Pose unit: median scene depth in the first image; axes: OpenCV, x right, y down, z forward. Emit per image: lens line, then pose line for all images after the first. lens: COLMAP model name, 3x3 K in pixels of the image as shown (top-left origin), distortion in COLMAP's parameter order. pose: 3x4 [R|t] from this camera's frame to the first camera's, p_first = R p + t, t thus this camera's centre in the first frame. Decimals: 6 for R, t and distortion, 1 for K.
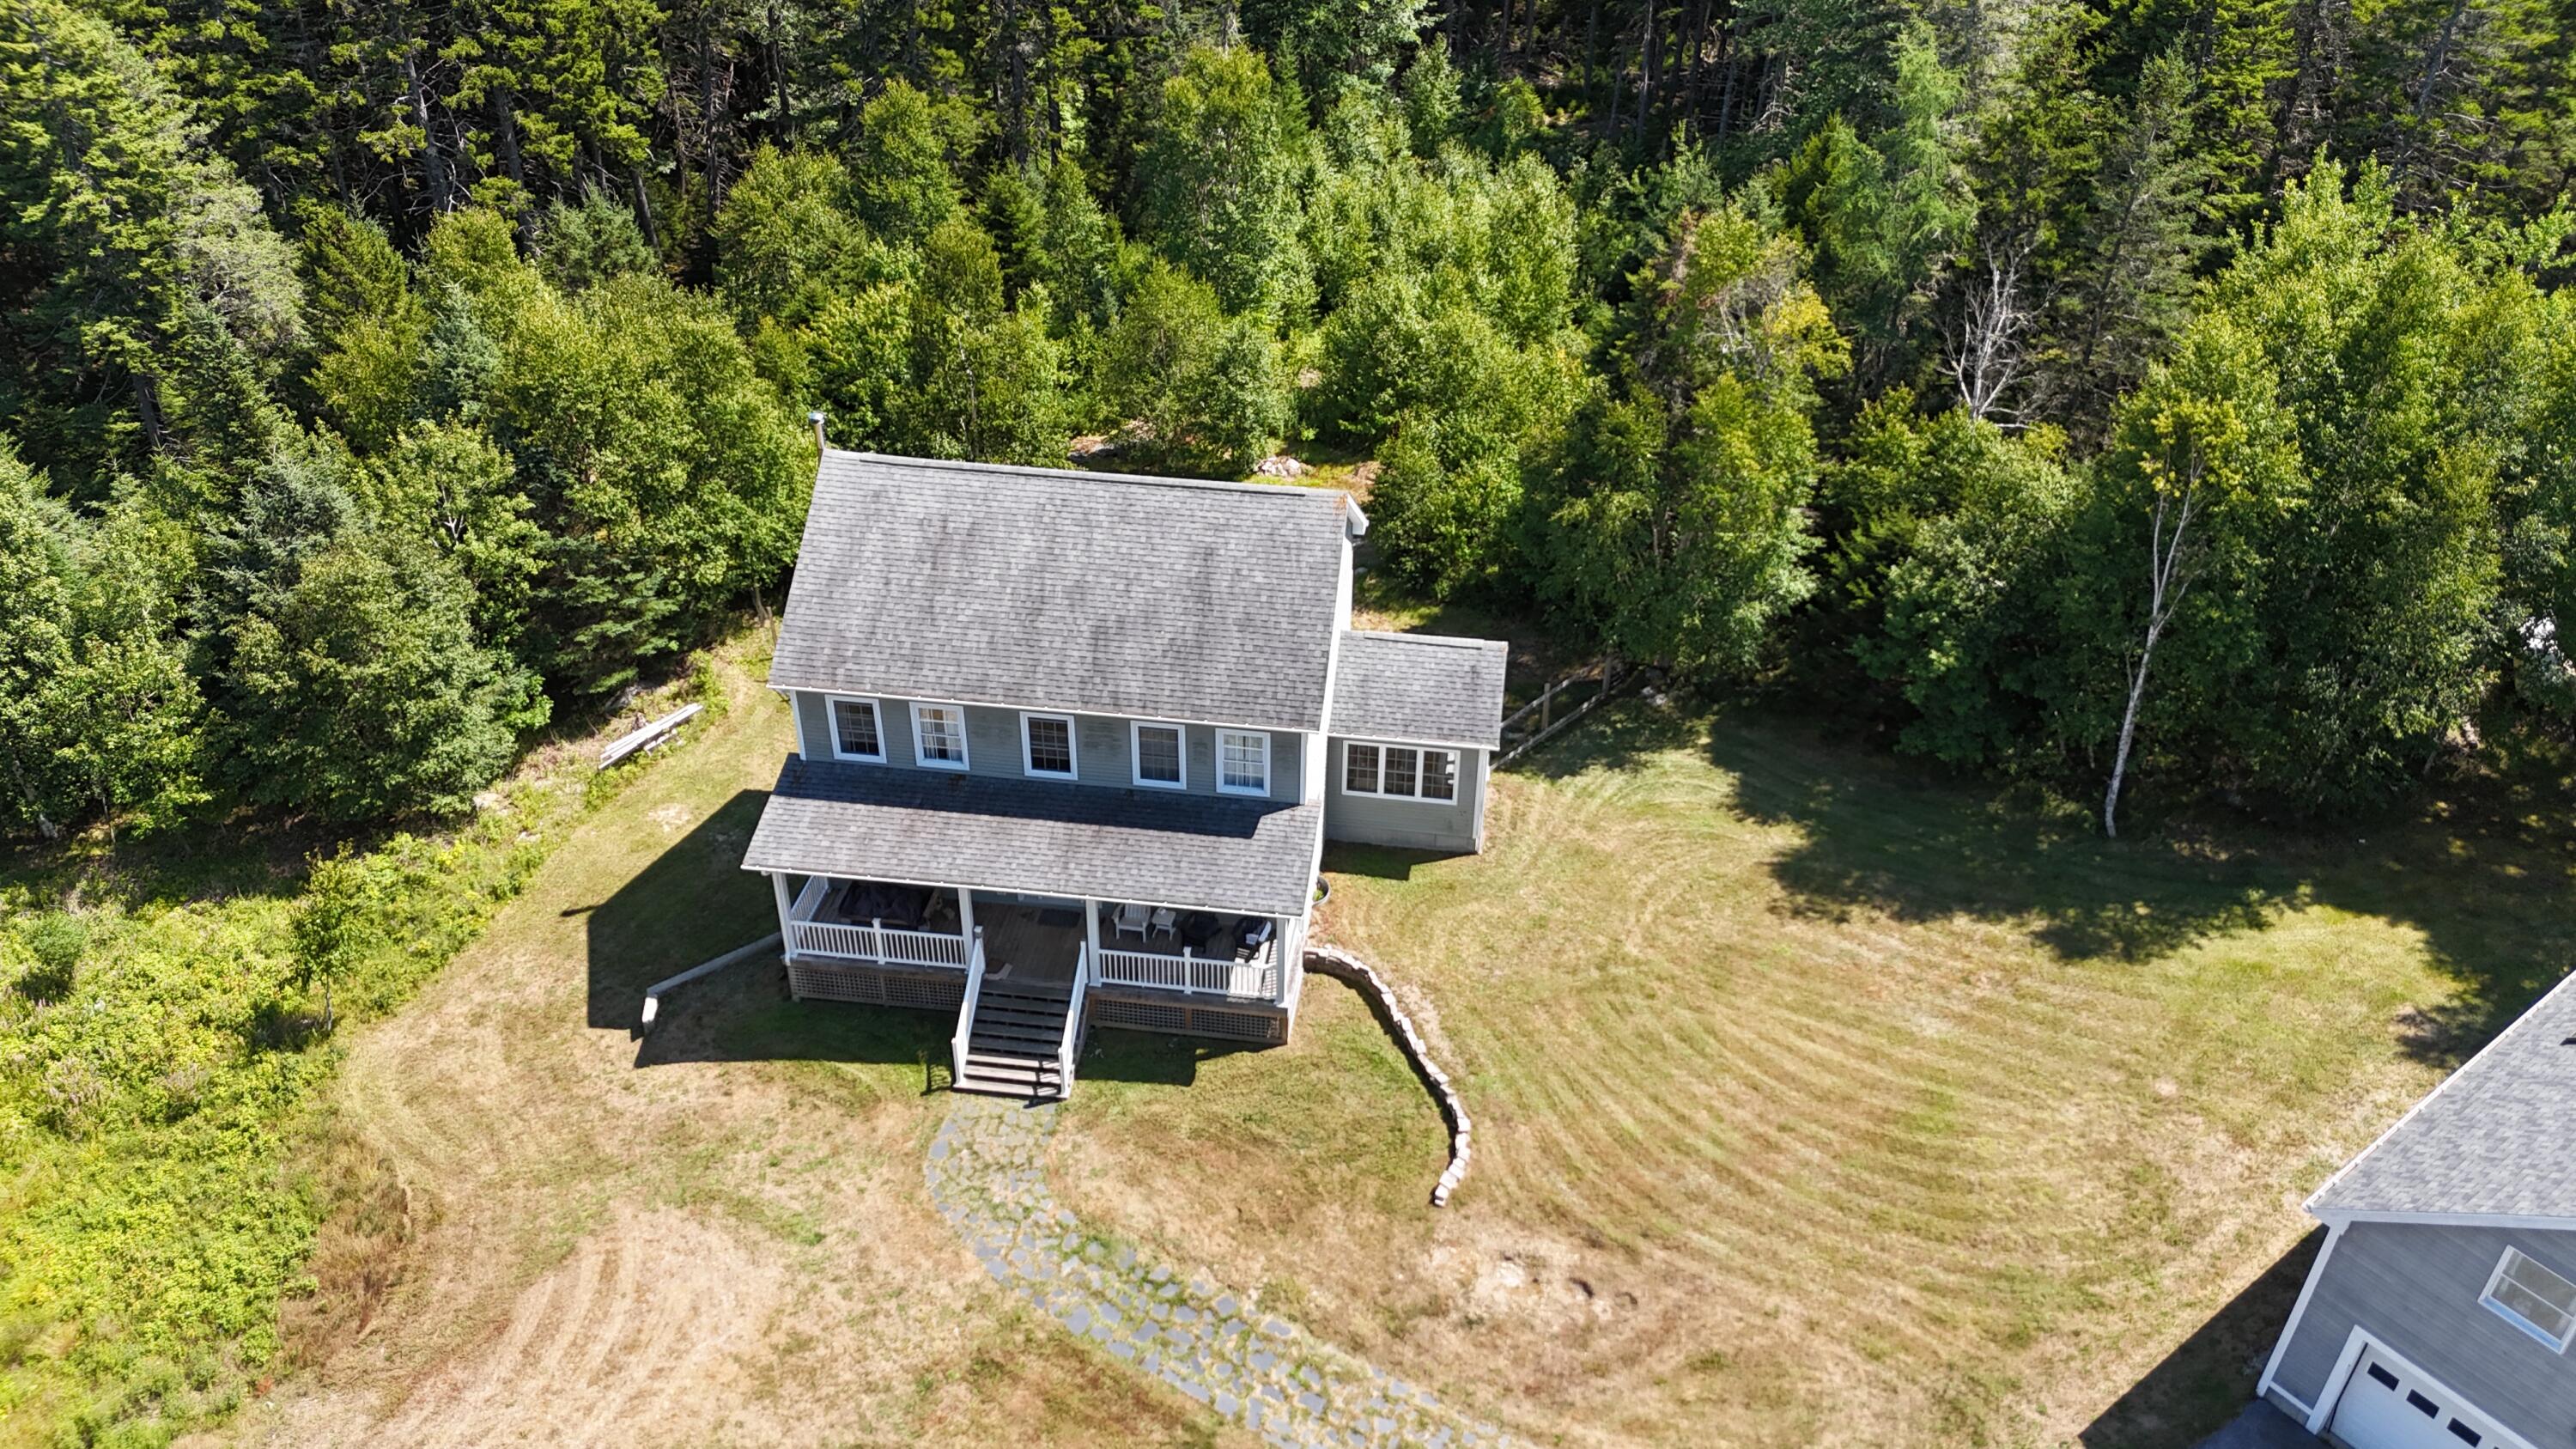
lens RADIAL K [[1878.4, 0, 1288.0], [0, 1878.4, 724.5], [0, 0, 1]] dist [0.090680, -0.090113]
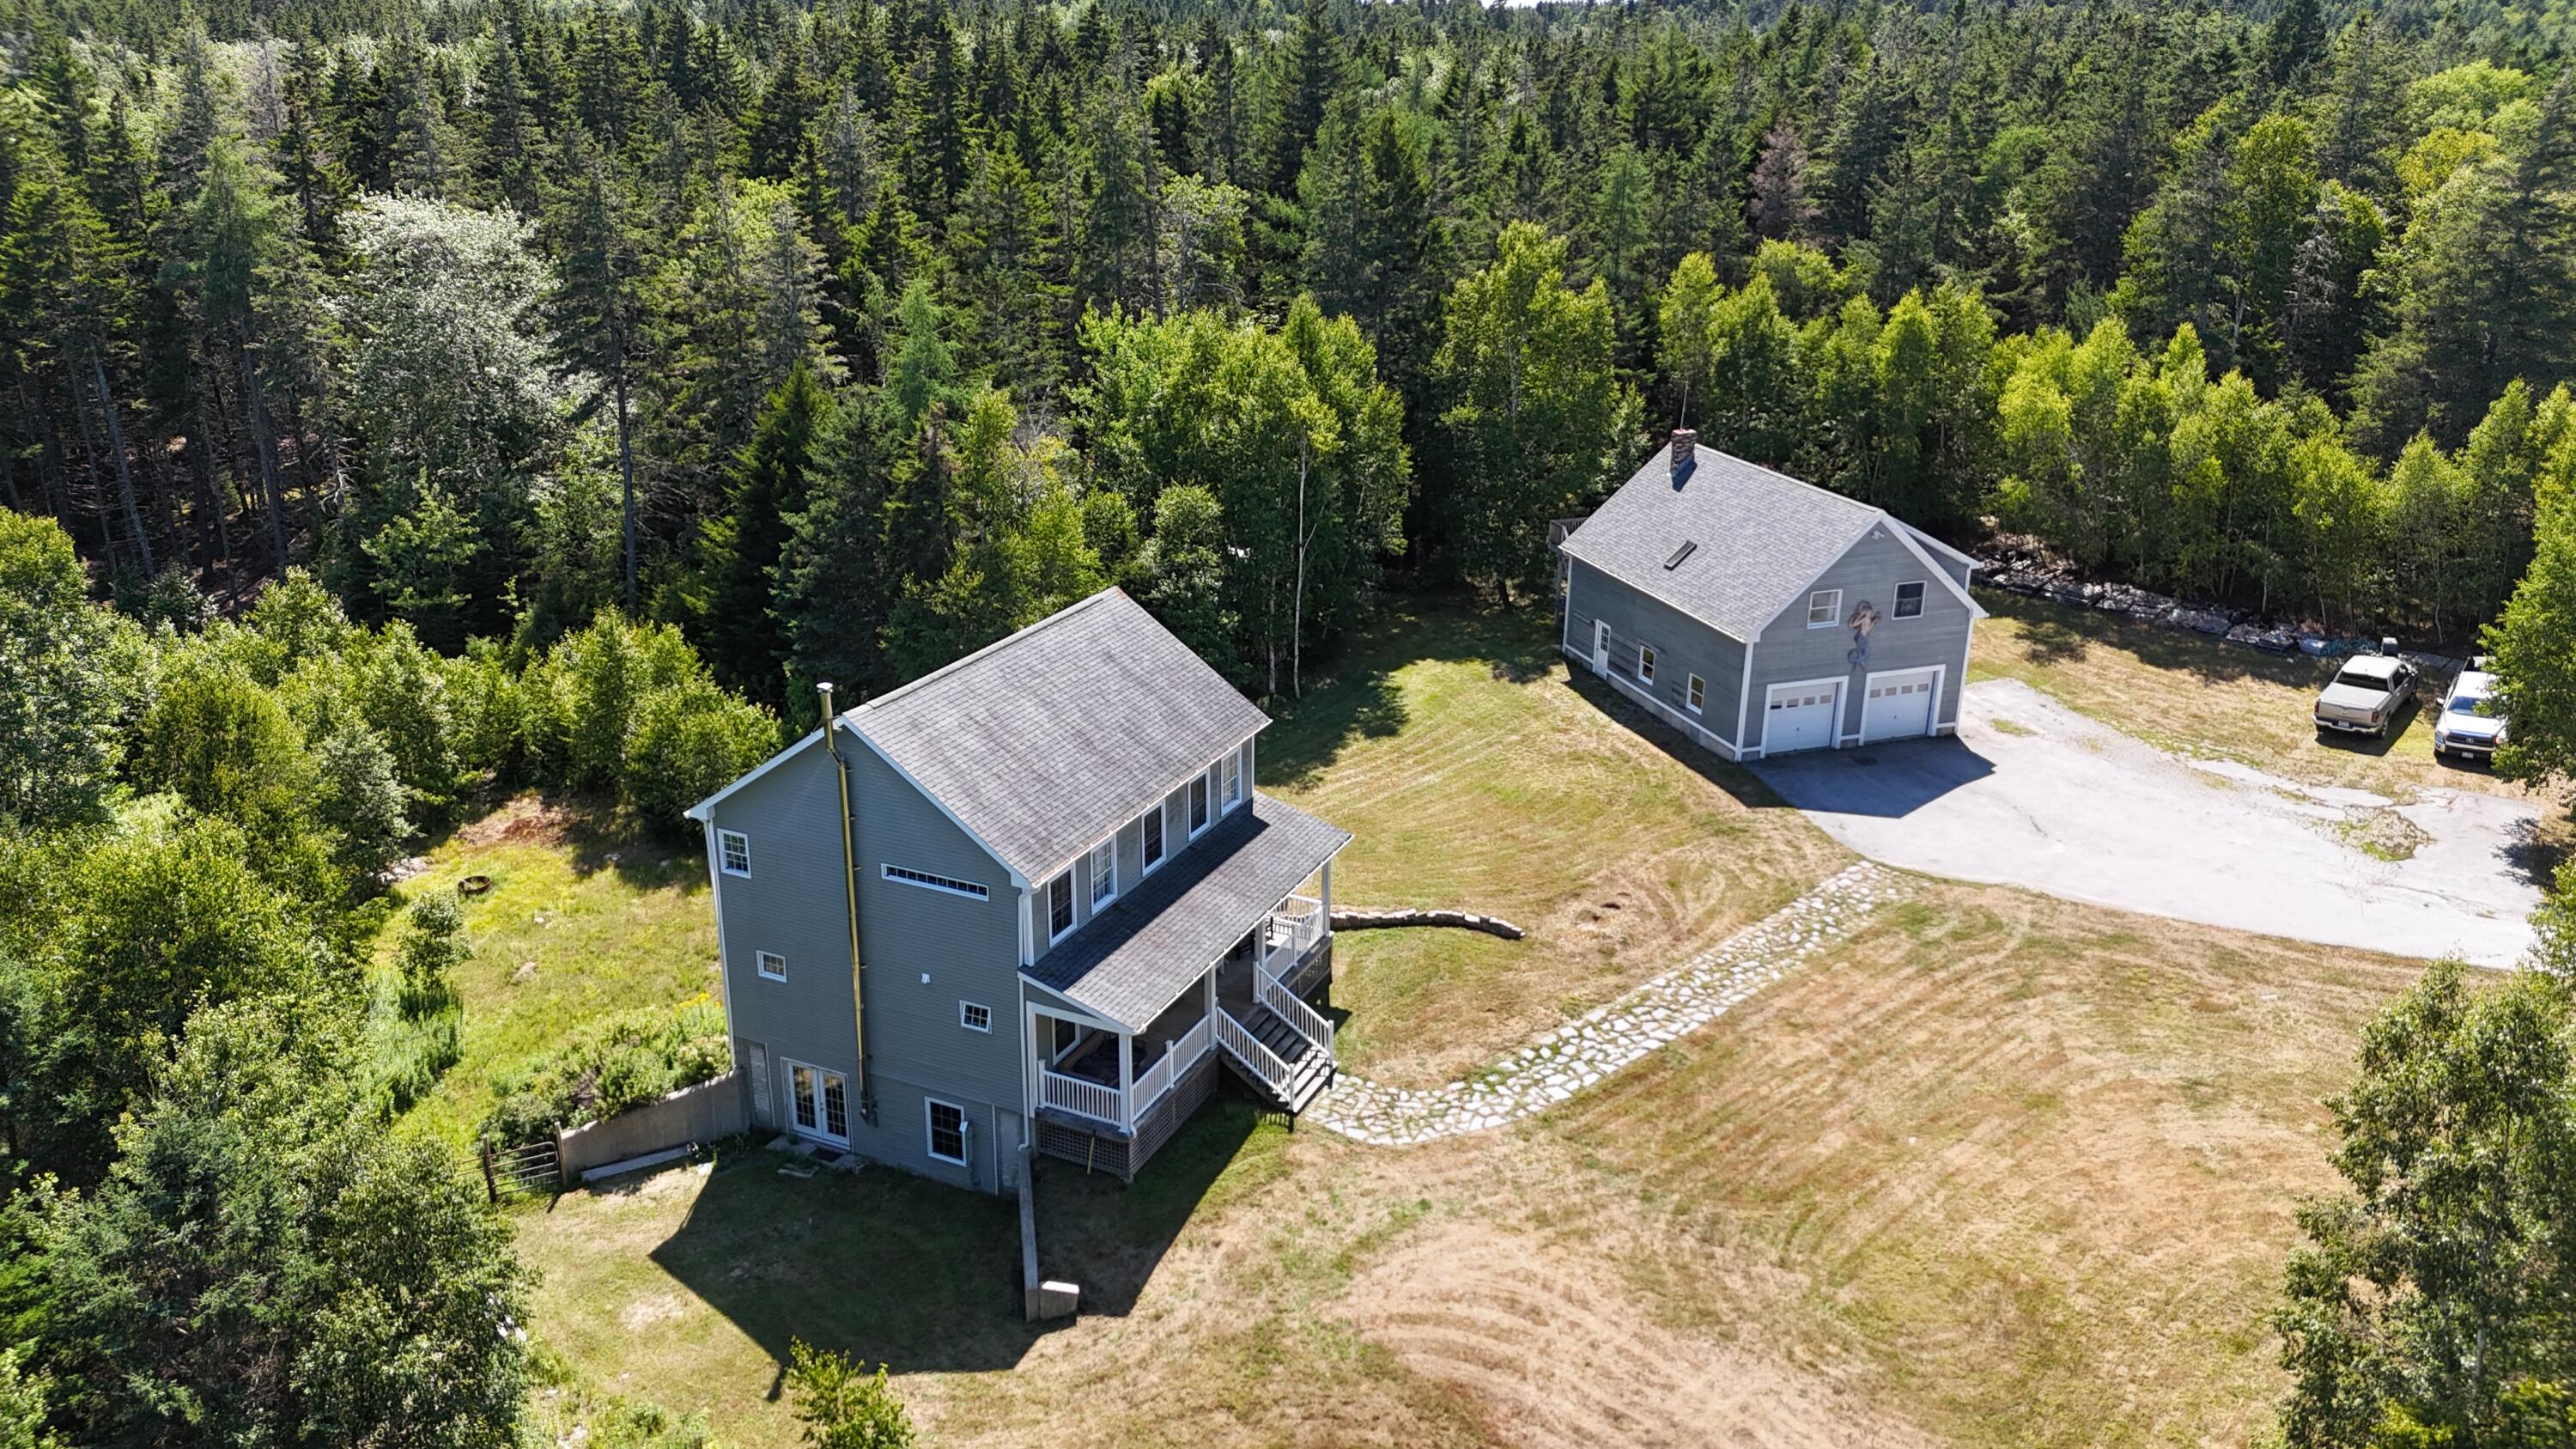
lens RADIAL K [[1878.4, 0, 1288.0], [0, 1878.4, 724.5], [0, 0, 1]] dist [0.090680, -0.090113]
pose [[0.301245, -0.334484, 0.892957, -1.095609], [0.534733, 0.834611, 0.132232, -0.151426], [-0.789501, 0.437659, 0.430282, 0.412320]]
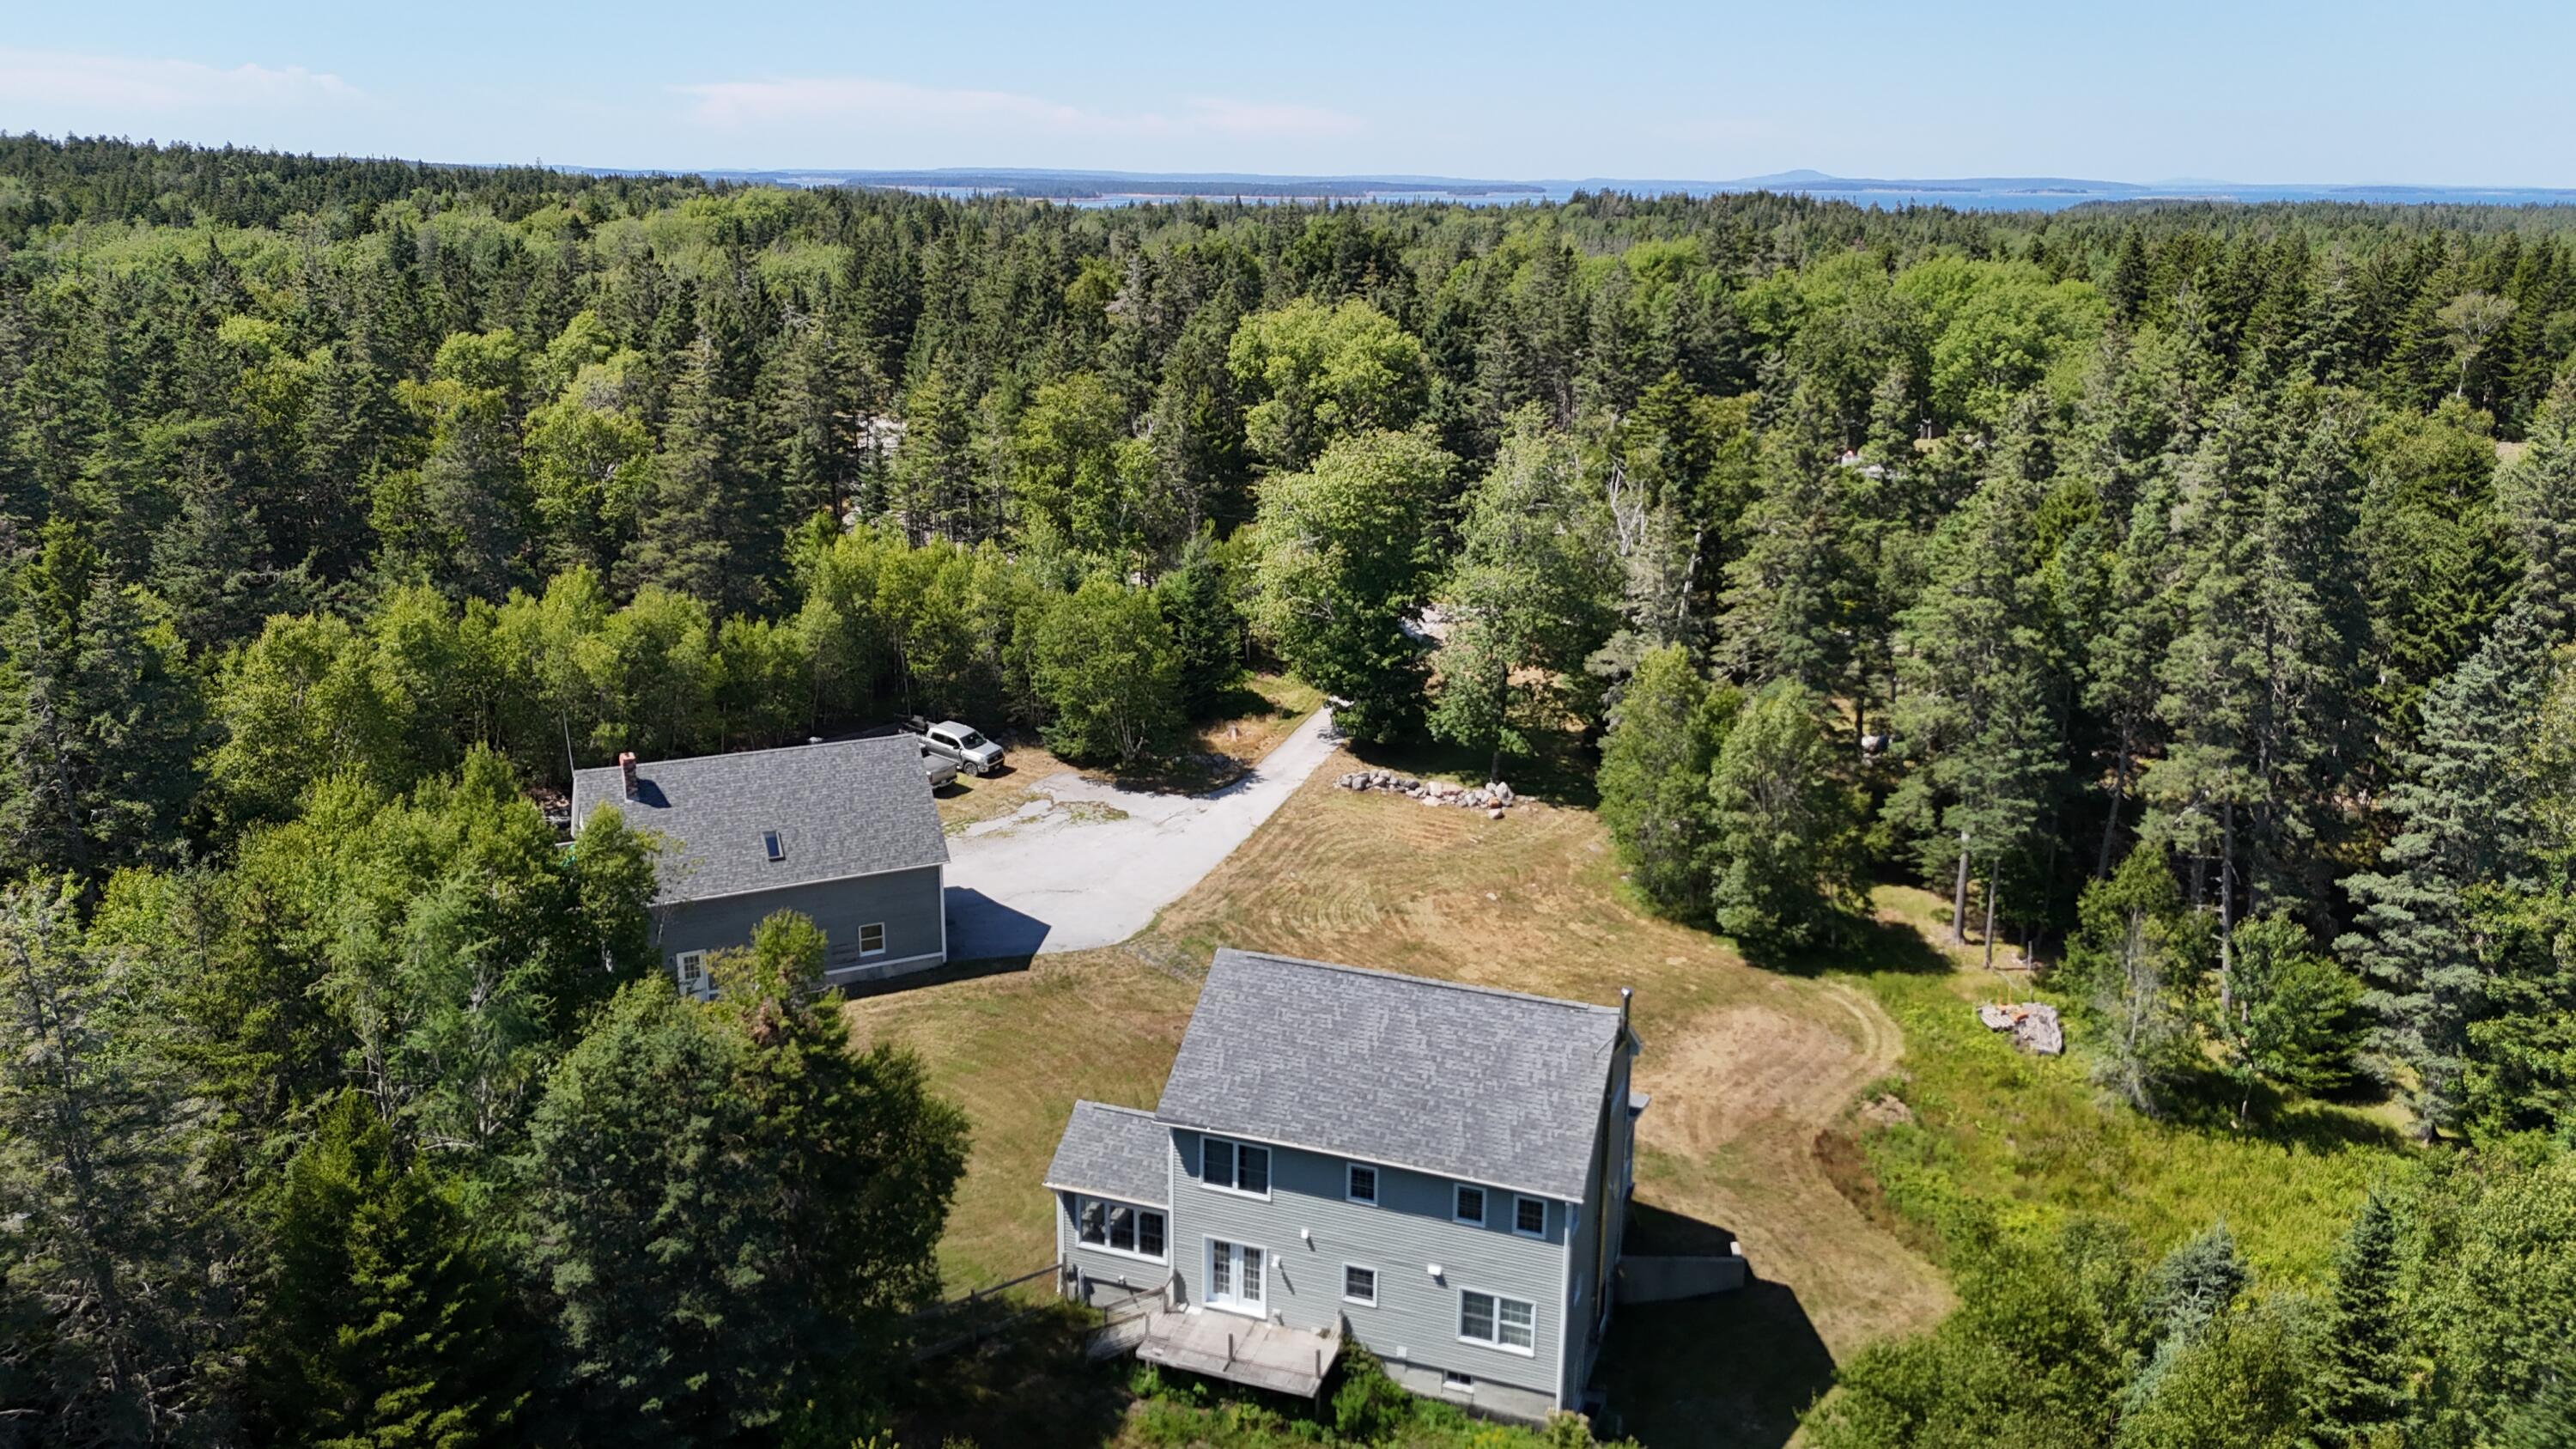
lens RADIAL K [[1878.4, 0, 1288.0], [0, 1878.4, 724.5], [0, 0, 1]] dist [0.090680, -0.090113]
pose [[-0.977615, -0.080794, 0.194273, -0.269208], [0.099546, 0.635851, 0.765365, -1.268808], [-0.185366, 0.767571, -0.613575, 1.711758]]
